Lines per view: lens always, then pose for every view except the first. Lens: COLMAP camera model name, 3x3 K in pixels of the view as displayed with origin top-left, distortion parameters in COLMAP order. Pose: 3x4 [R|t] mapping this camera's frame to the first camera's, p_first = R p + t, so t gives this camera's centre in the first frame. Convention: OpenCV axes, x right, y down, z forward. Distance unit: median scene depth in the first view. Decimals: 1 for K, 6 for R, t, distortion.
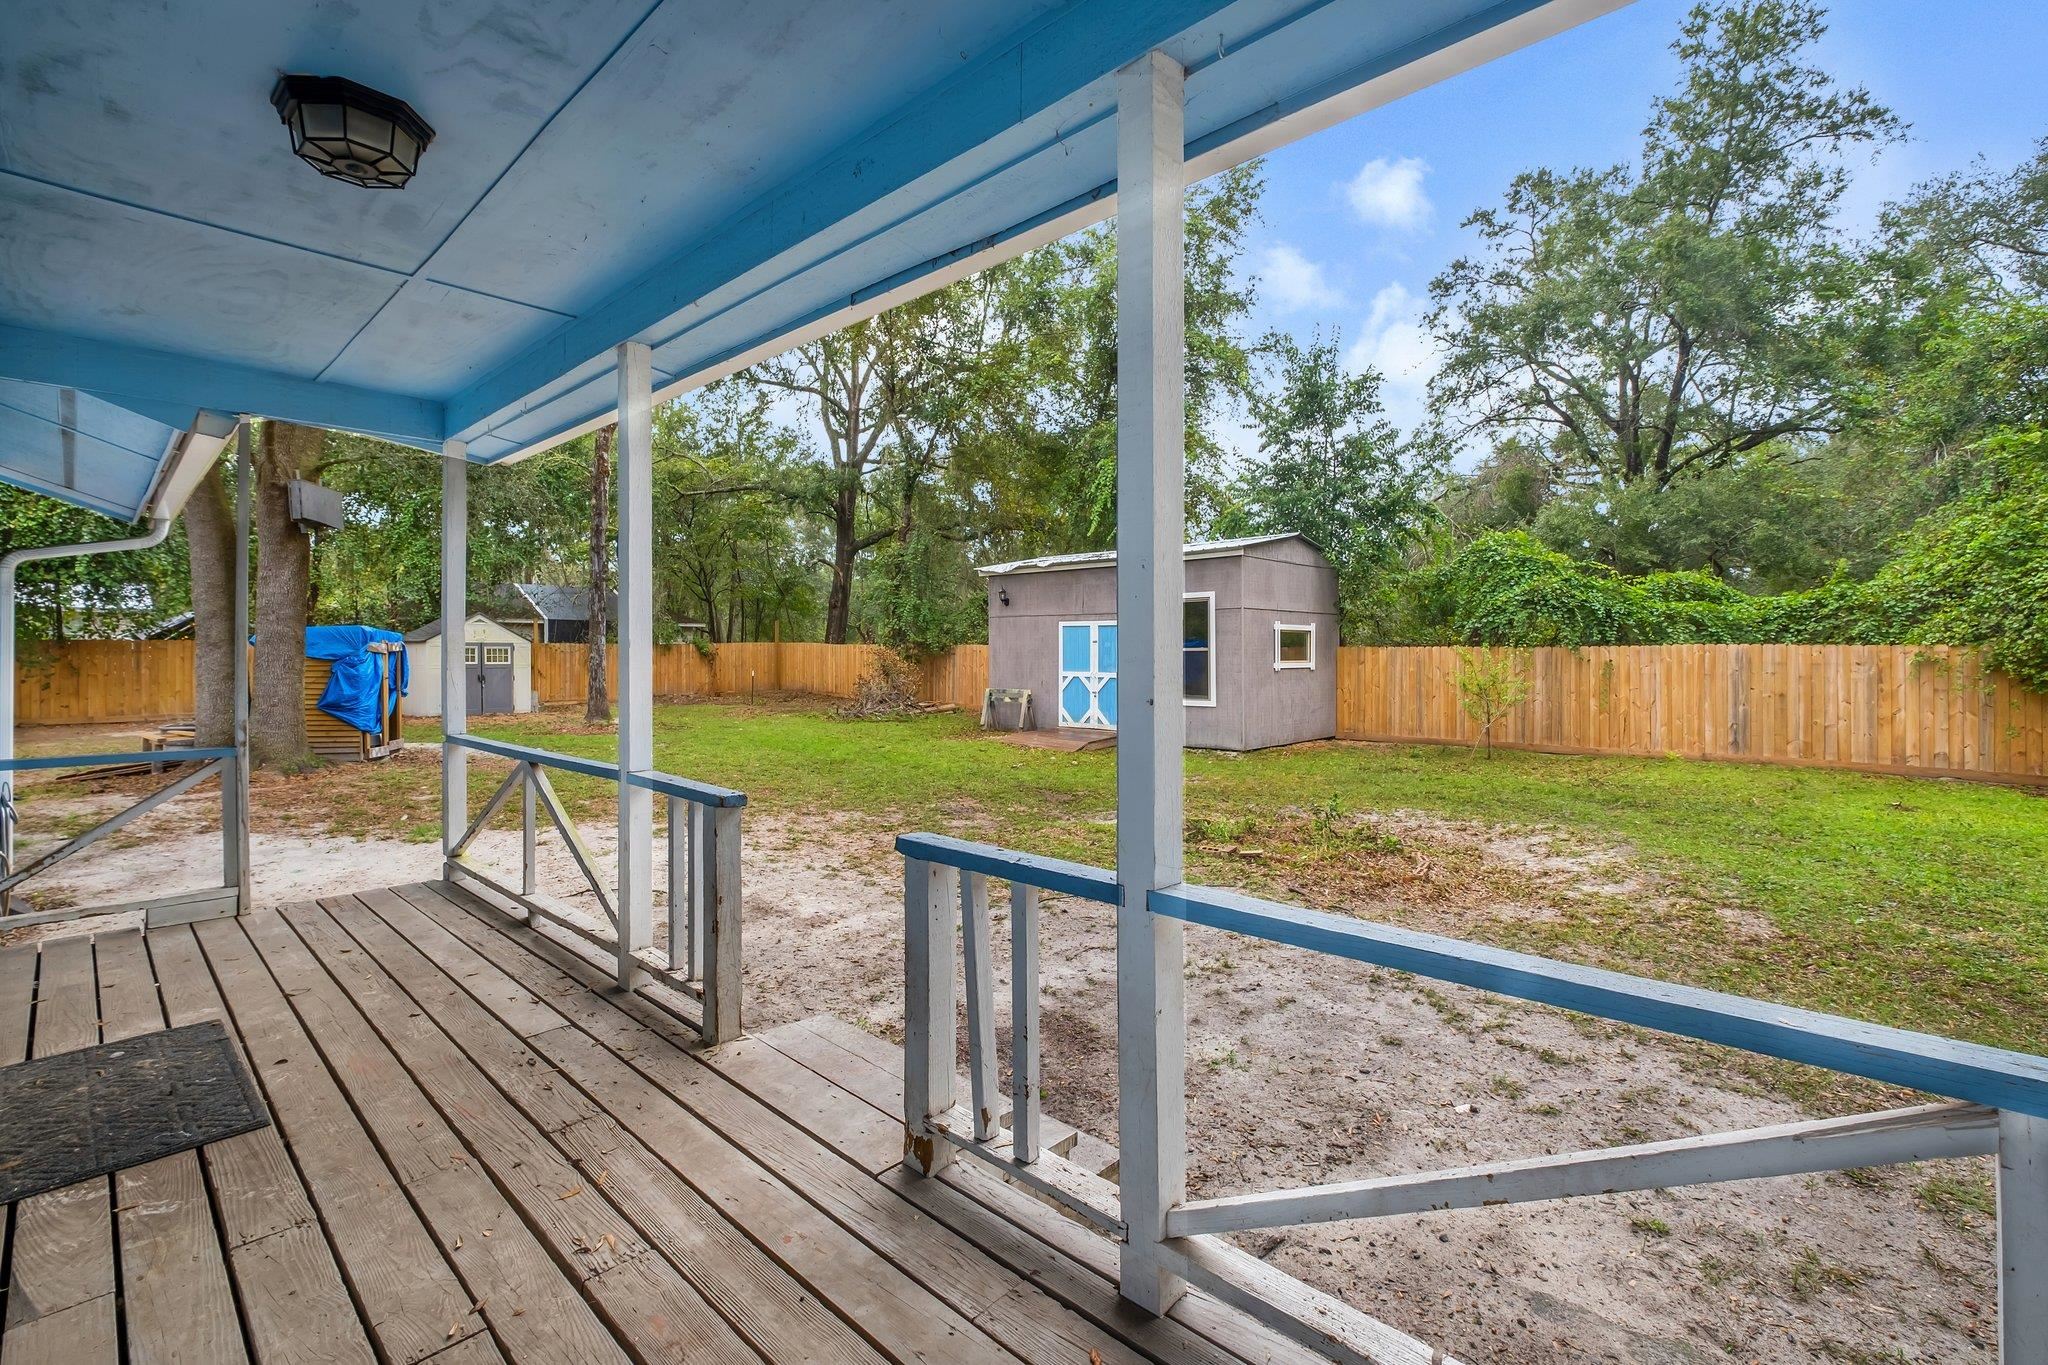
lens RADIAL K [[899.9, 0, 1017.1], [0, 899.9, 662.9], [0, 0, 1]] dist [-0.012092, -0.000398]
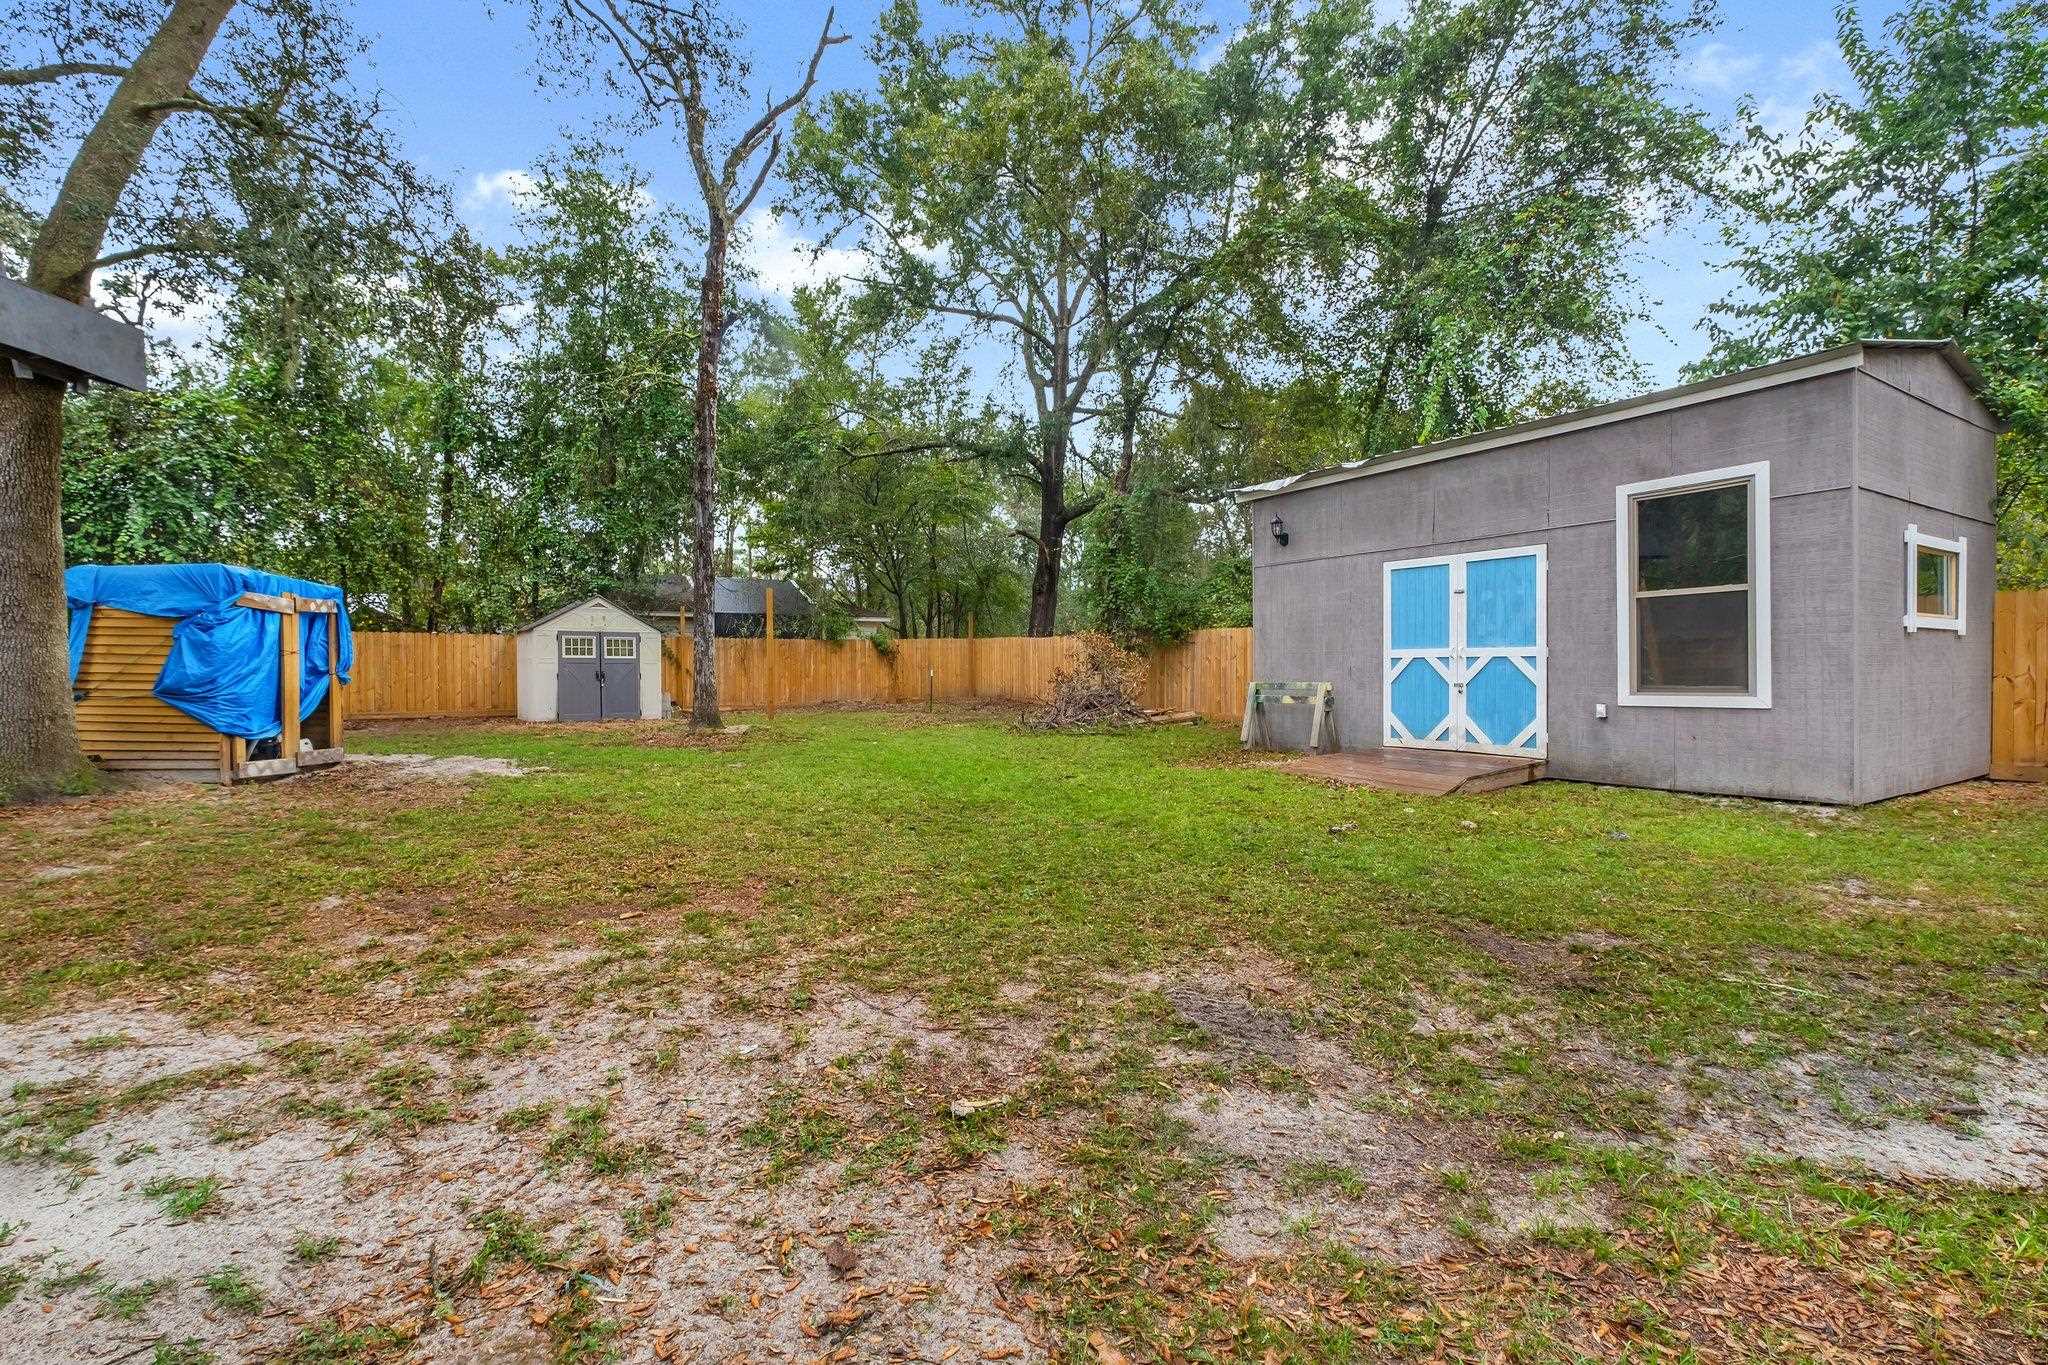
lens RADIAL K [[899.9, 0, 1004.6], [0, 899.9, 674.5], [0, 0, 1]] dist [-0.012092, -0.000398]
pose [[0.963468, -0.004962, -0.267777, -0.033029], [0.002852, 0.999962, -0.008266, 0.029232], [0.267807, 0.007200, 0.963446, 0.387181]]
